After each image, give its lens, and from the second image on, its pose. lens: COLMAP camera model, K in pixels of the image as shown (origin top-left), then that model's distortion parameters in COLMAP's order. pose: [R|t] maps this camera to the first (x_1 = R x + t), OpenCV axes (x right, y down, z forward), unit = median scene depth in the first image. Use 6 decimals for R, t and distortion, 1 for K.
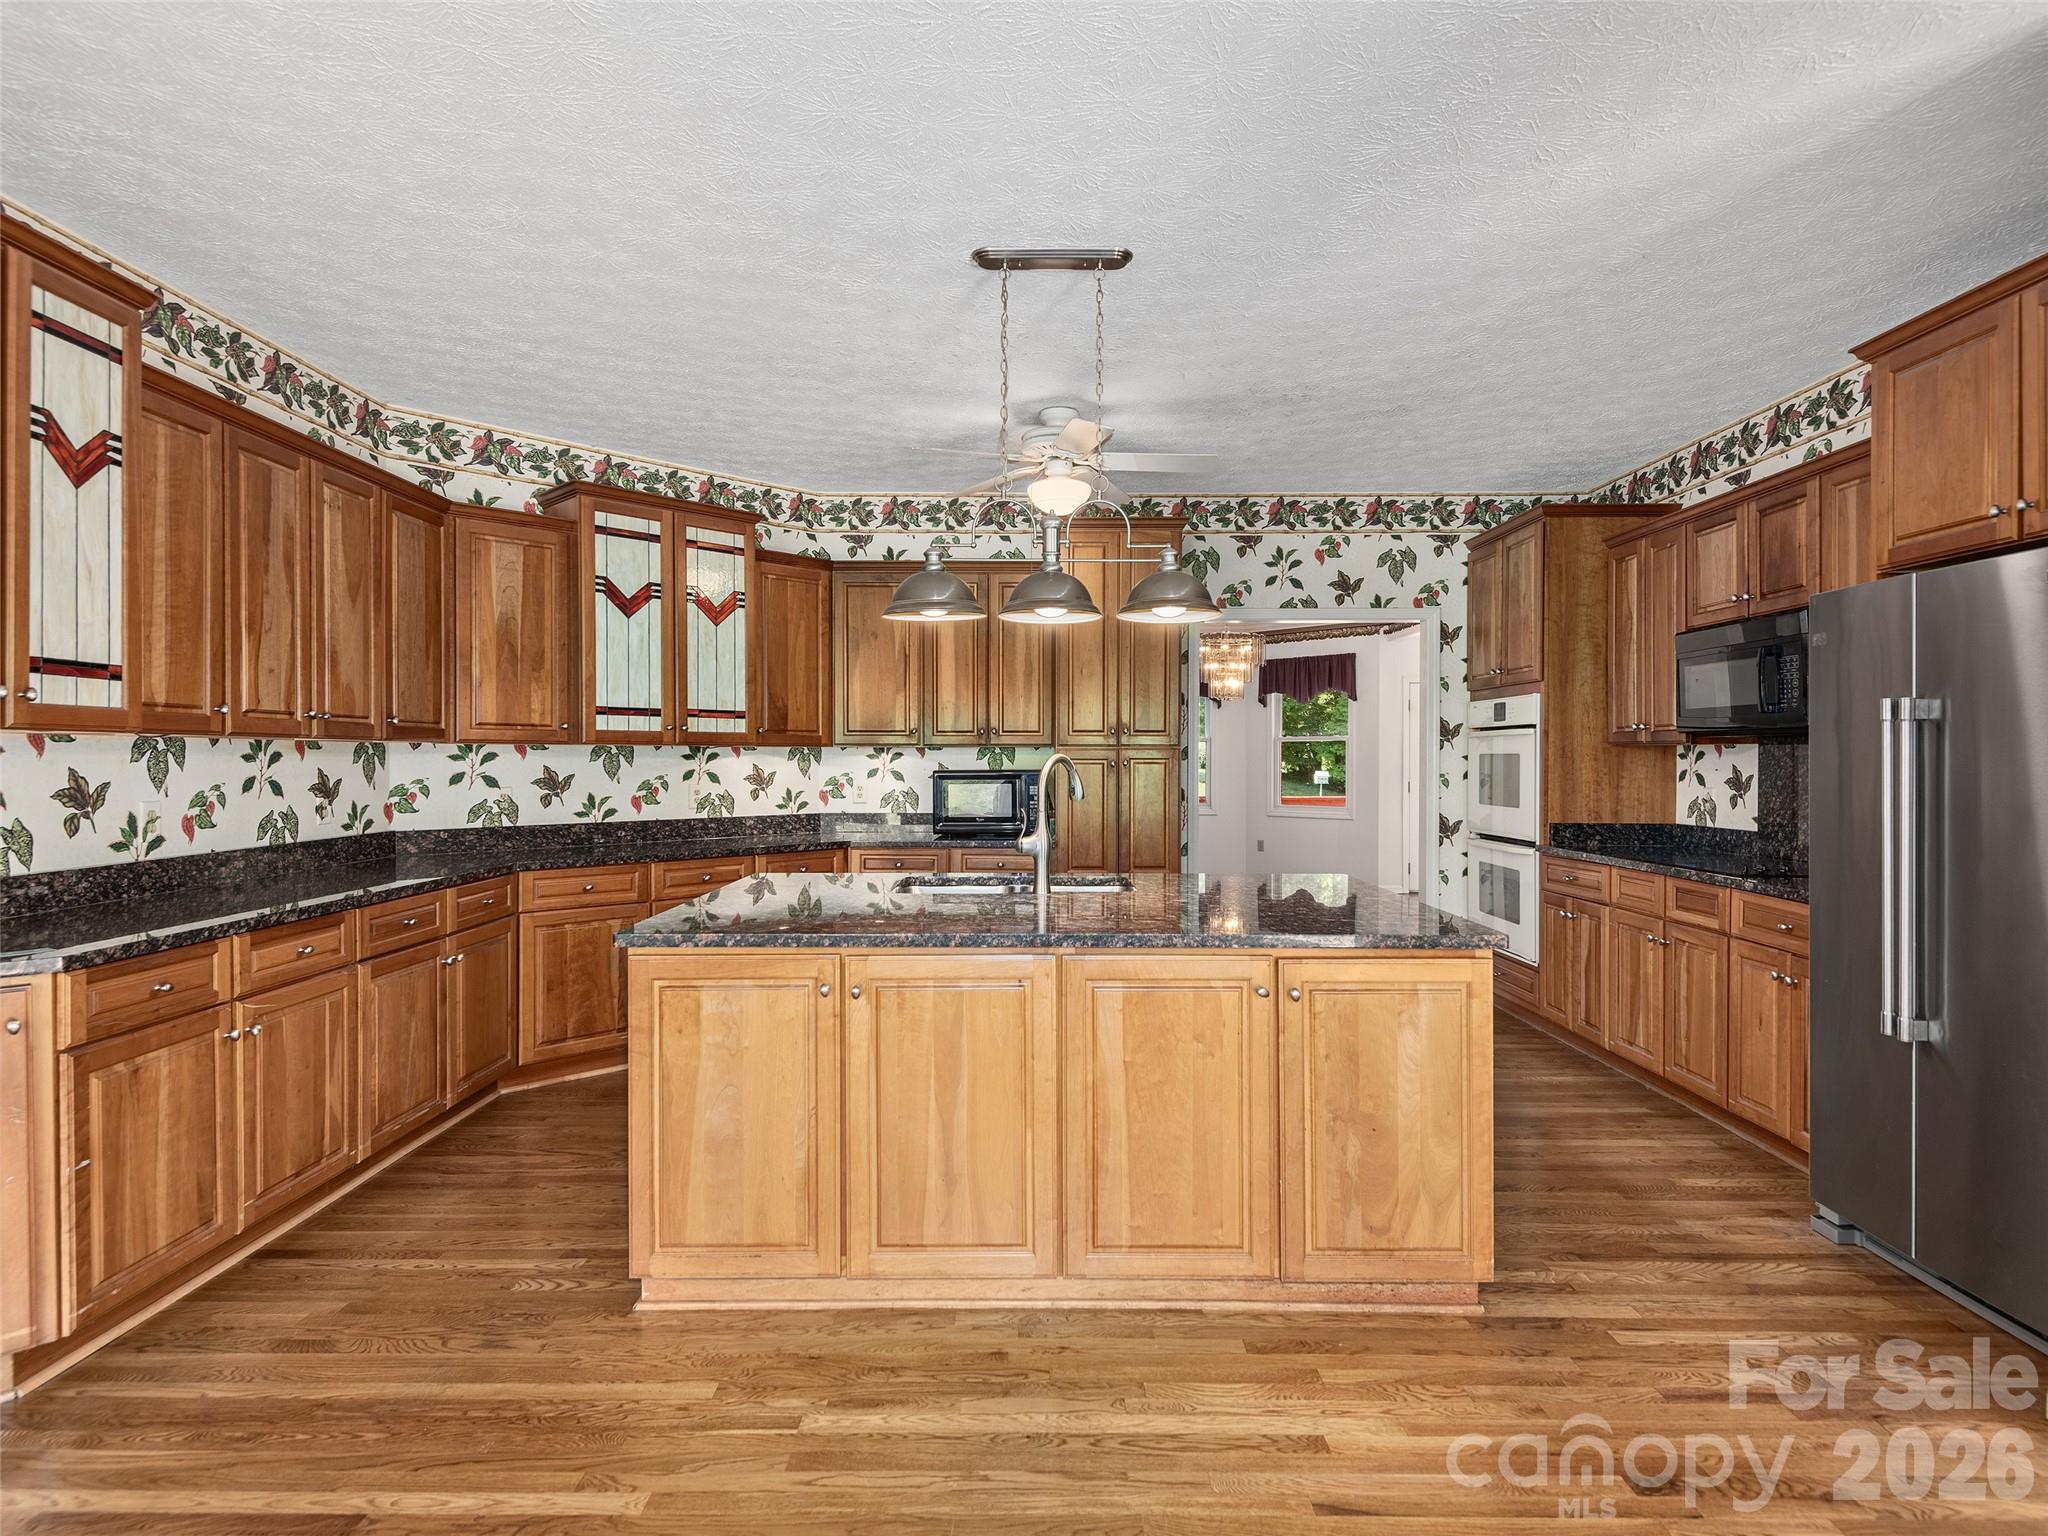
lens RADIAL K [[1091.3, 0, 1023.0], [0, 1091.3, 768.4], [0, 0, 1]] dist [0.034797, -0.033596]
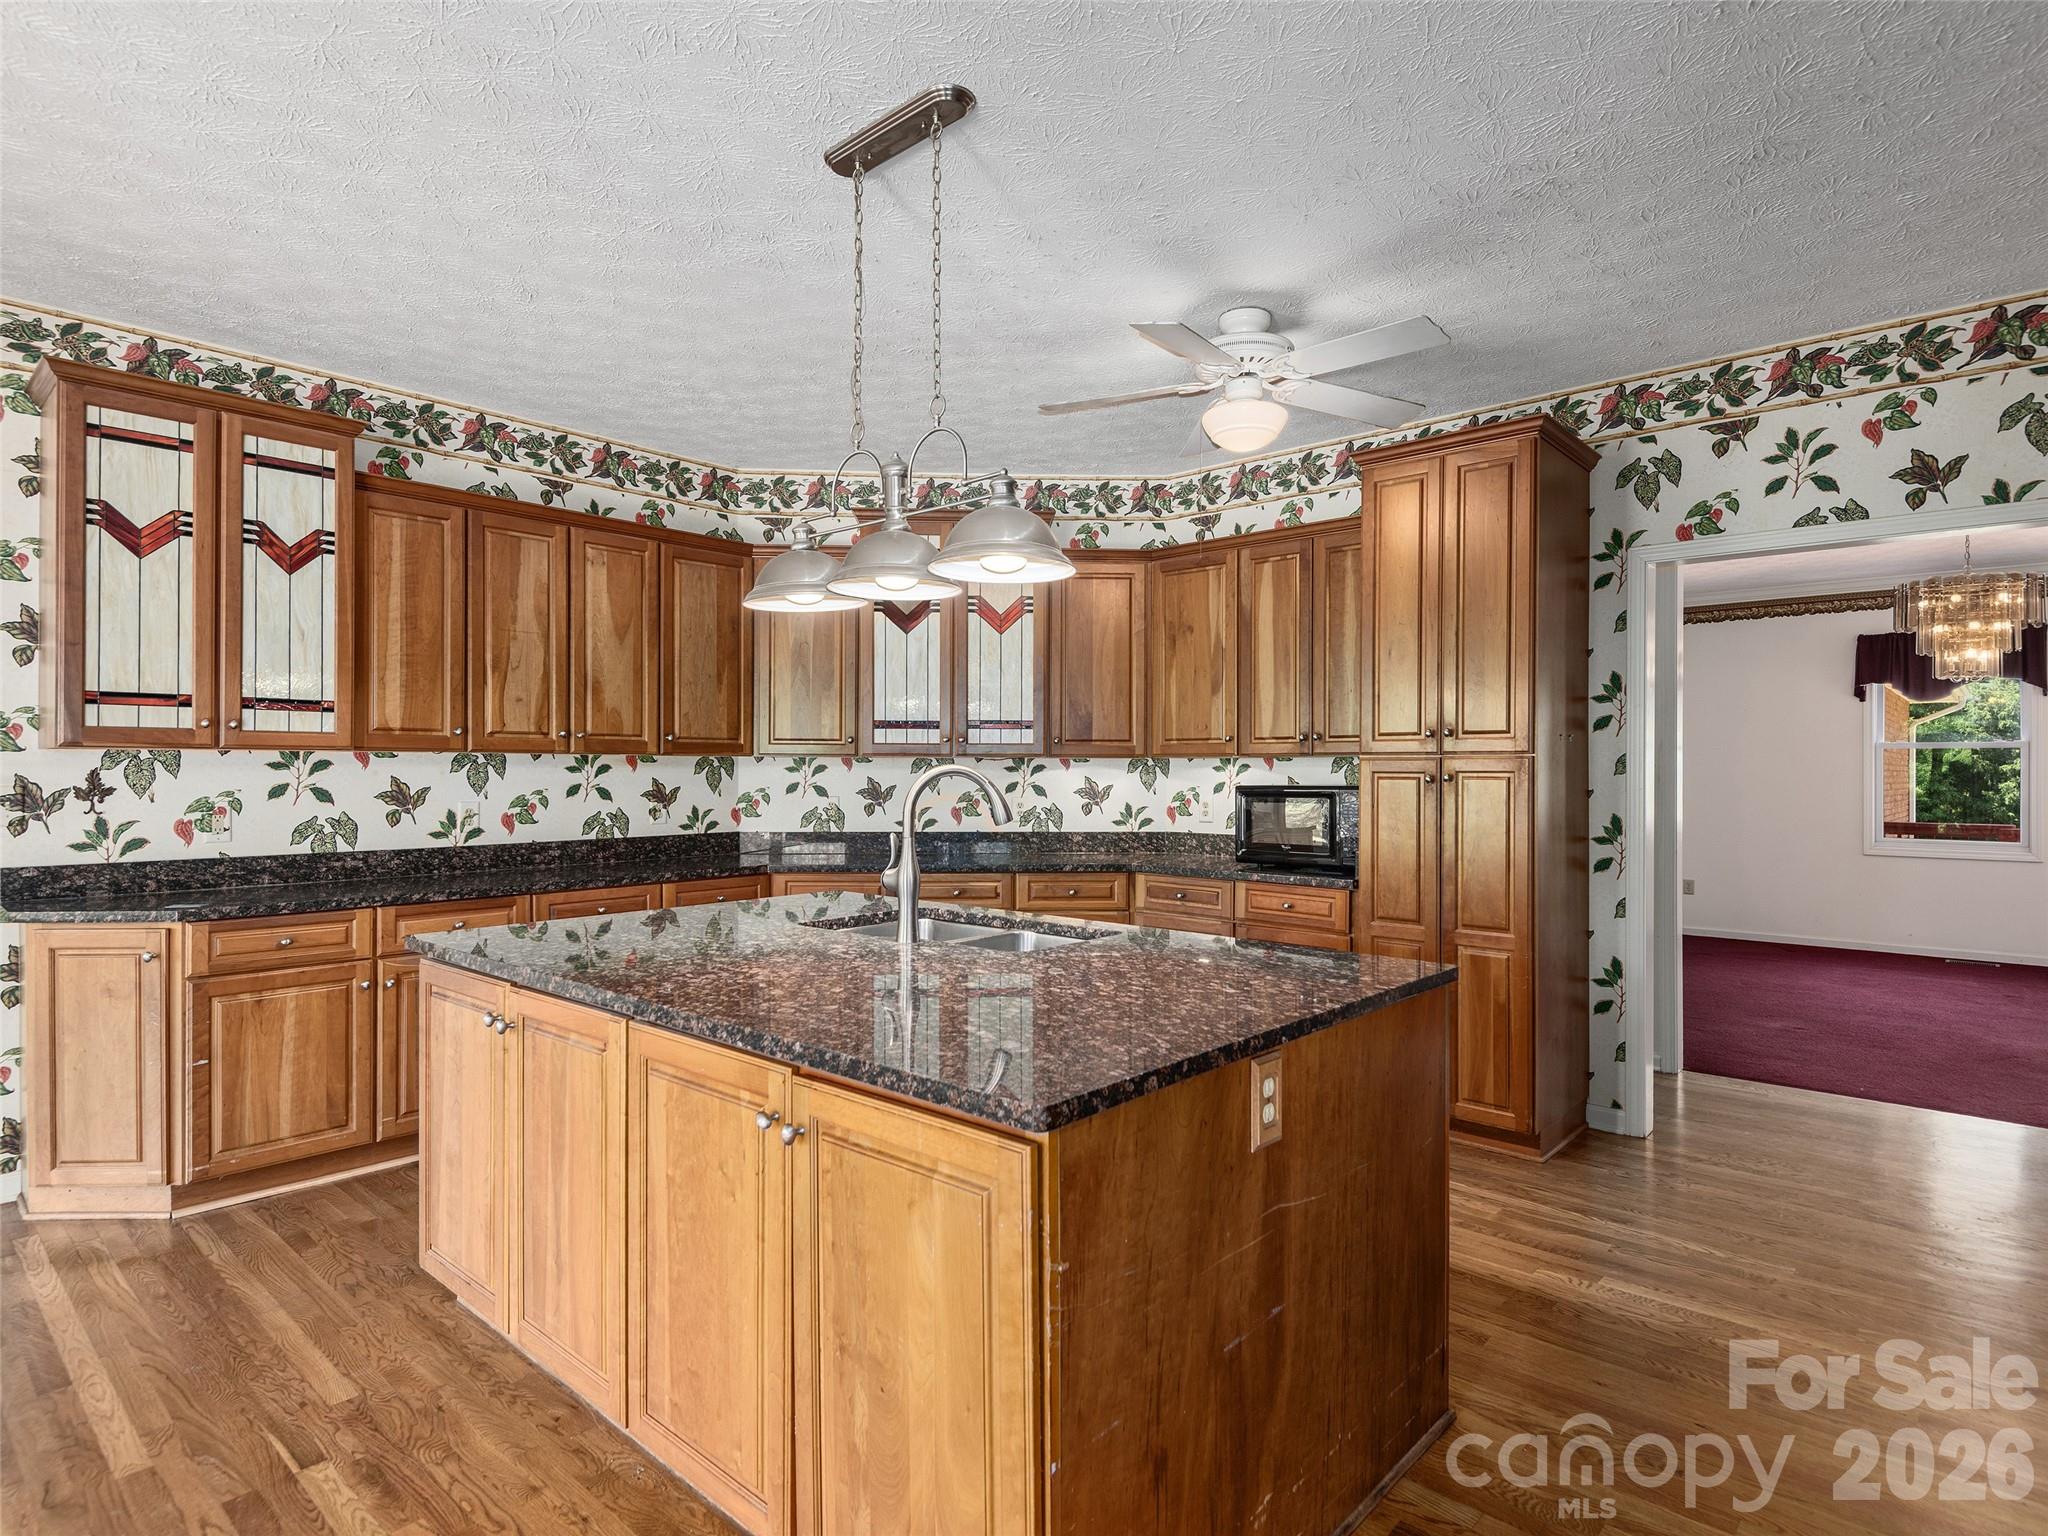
lens RADIAL K [[1091.3, 0, 1023.0], [0, 1091.3, 768.4], [0, 0, 1]] dist [0.034797, -0.033596]
pose [[0.745350, 0.000421, -0.666673, 0.458305], [-0.007925, 0.999935, -0.008229, -0.003878], [0.666626, 0.011417, 0.745305, 0.355191]]
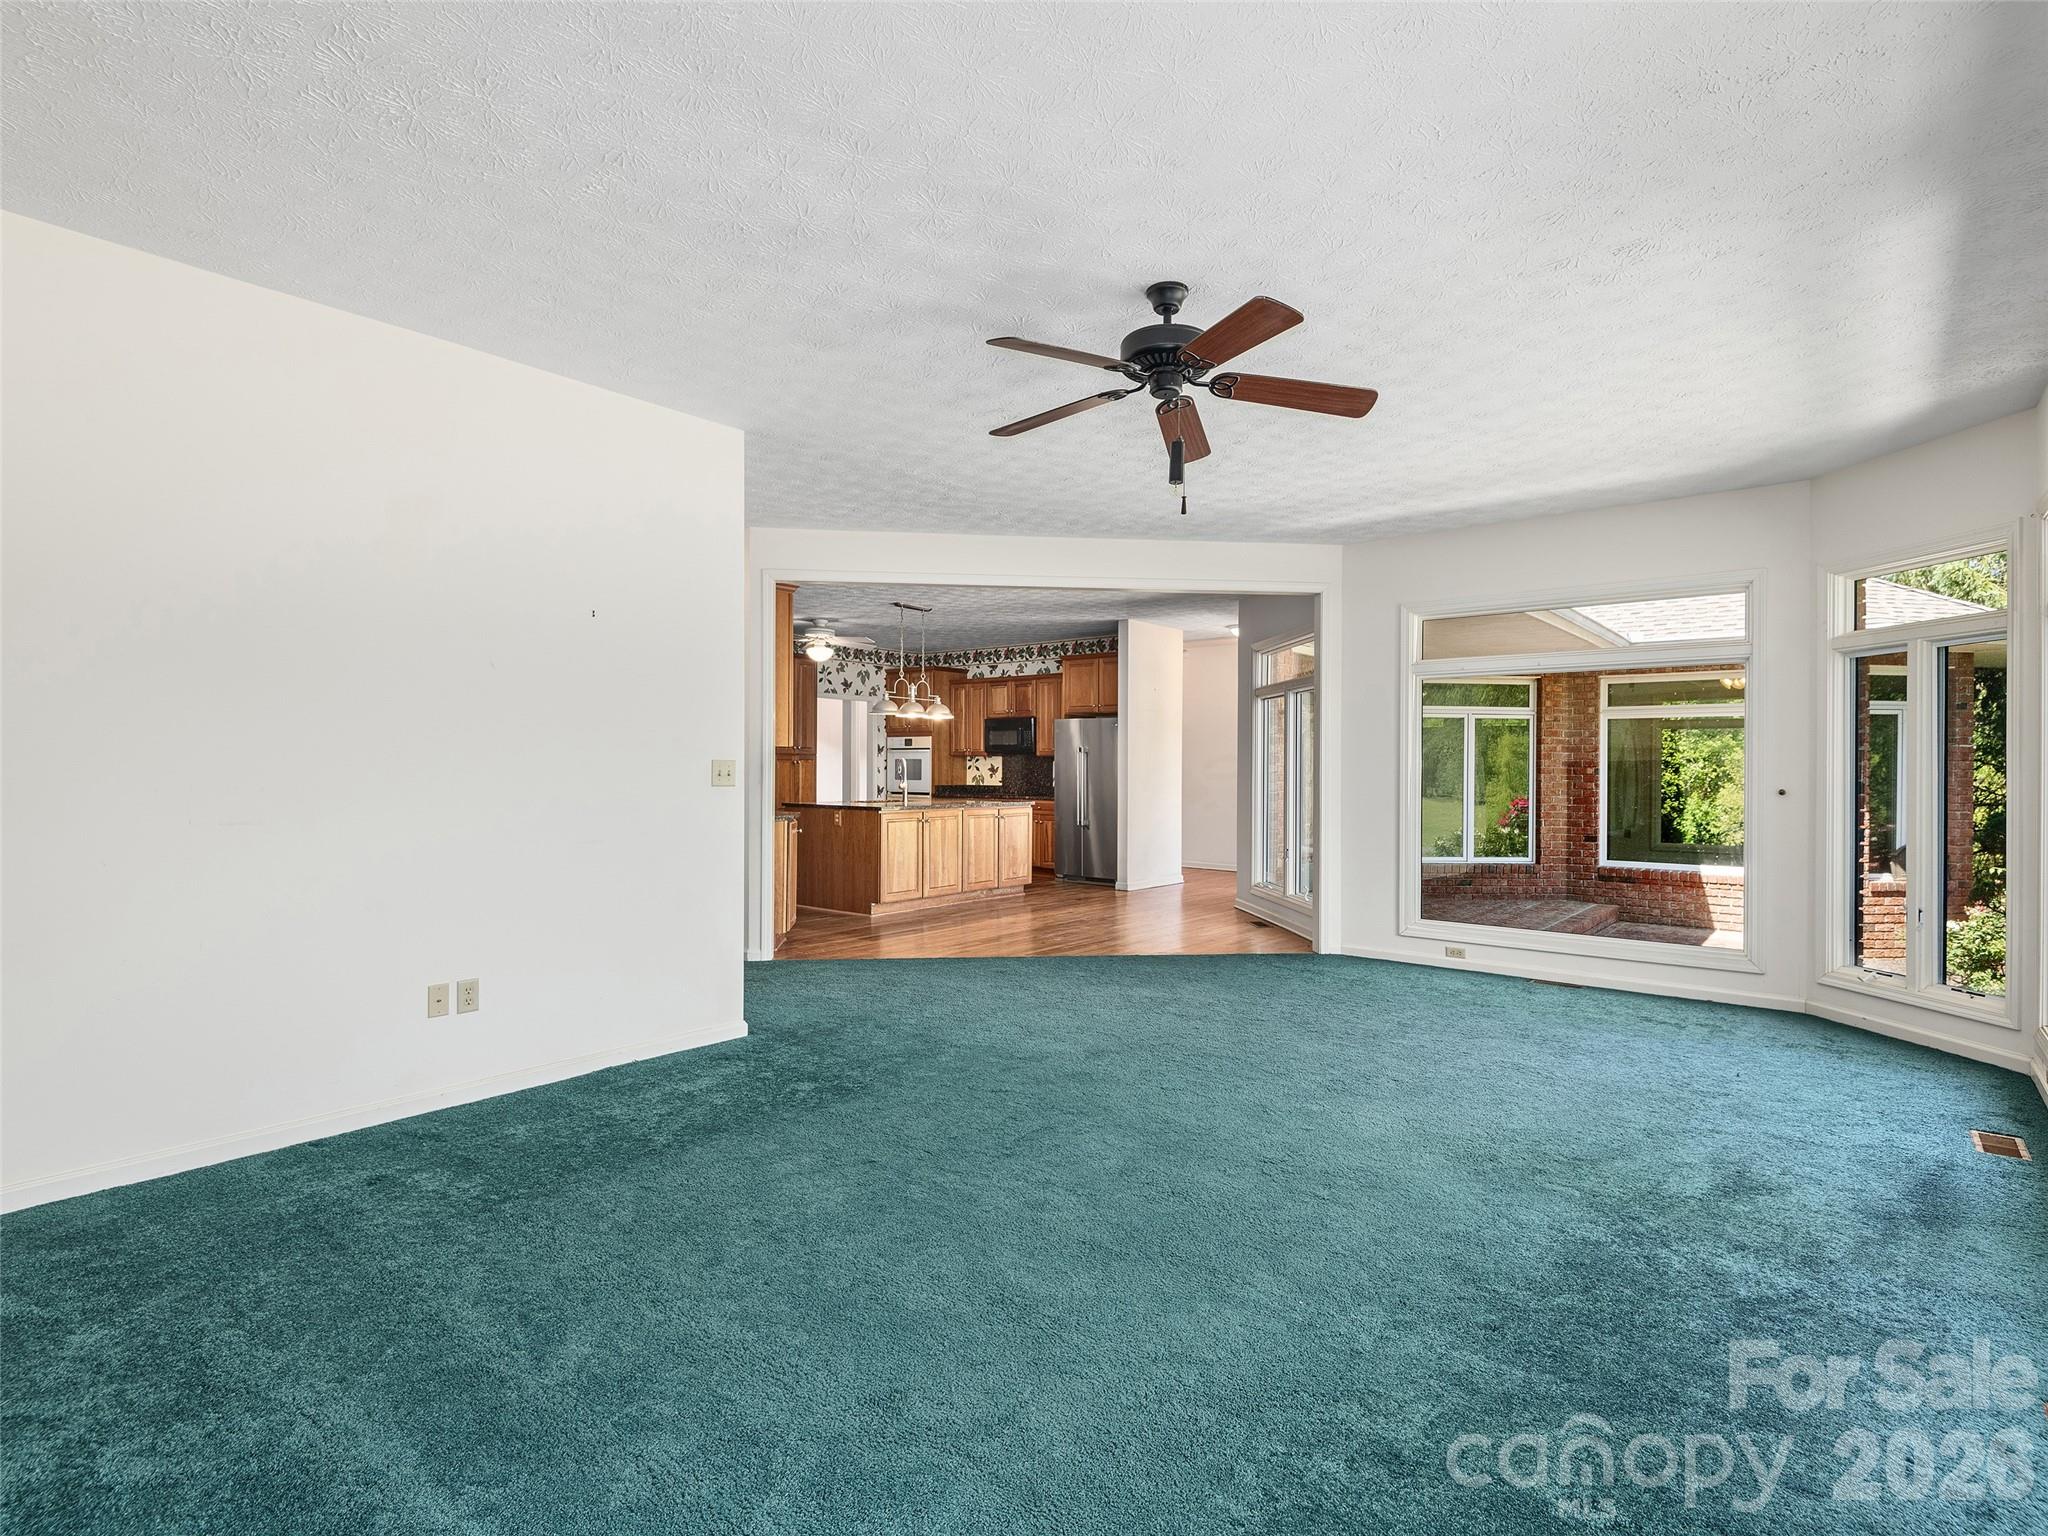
lens RADIAL K [[1035.0, 0, 1021.0], [0, 1035.0, 773.5], [0, 0, 1]] dist [0.050988, -0.033443]
pose [[0.630548, -0.005775, 0.776129, -1.616430], [0.003608, 0.999983, 0.004510, 0.012645], [-0.776142, -0.000043, 0.630558, -0.896527]]
